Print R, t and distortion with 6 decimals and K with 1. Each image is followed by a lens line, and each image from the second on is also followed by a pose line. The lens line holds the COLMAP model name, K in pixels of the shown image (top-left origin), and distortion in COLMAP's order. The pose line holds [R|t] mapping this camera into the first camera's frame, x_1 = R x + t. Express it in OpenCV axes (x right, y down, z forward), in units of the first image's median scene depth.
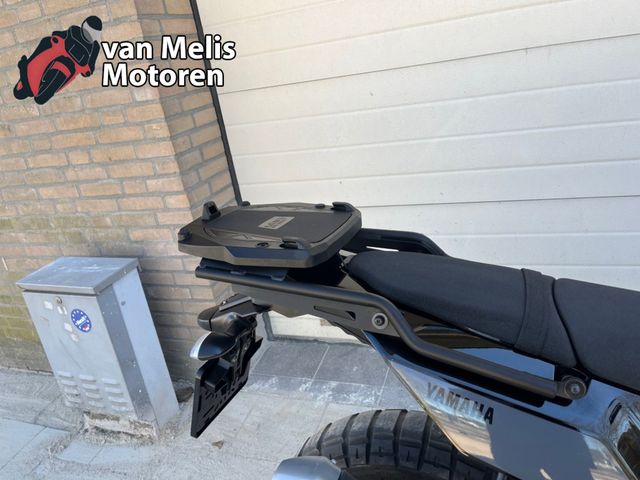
lens RADIAL K [[493.2, 0, 329.2], [0, 493.2, 240.7], [0, 0, 1]] dist [0.012030, -0.011315]
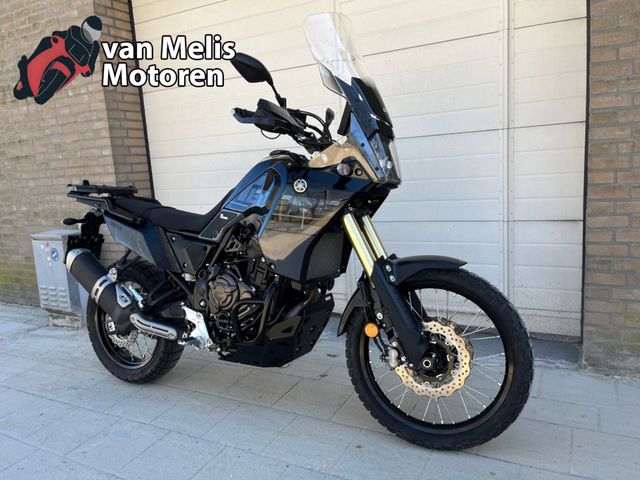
lens RADIAL K [[493.2, 0, 329.2], [0, 493.2, 240.7], [0, 0, 1]] dist [0.012030, -0.011315]
pose [[0.986858, 0.113392, -0.115123, 0.798165], [-0.133986, 0.972457, -0.190723, 0.326620], [0.090325, 0.203642, 0.974870, -0.846355]]
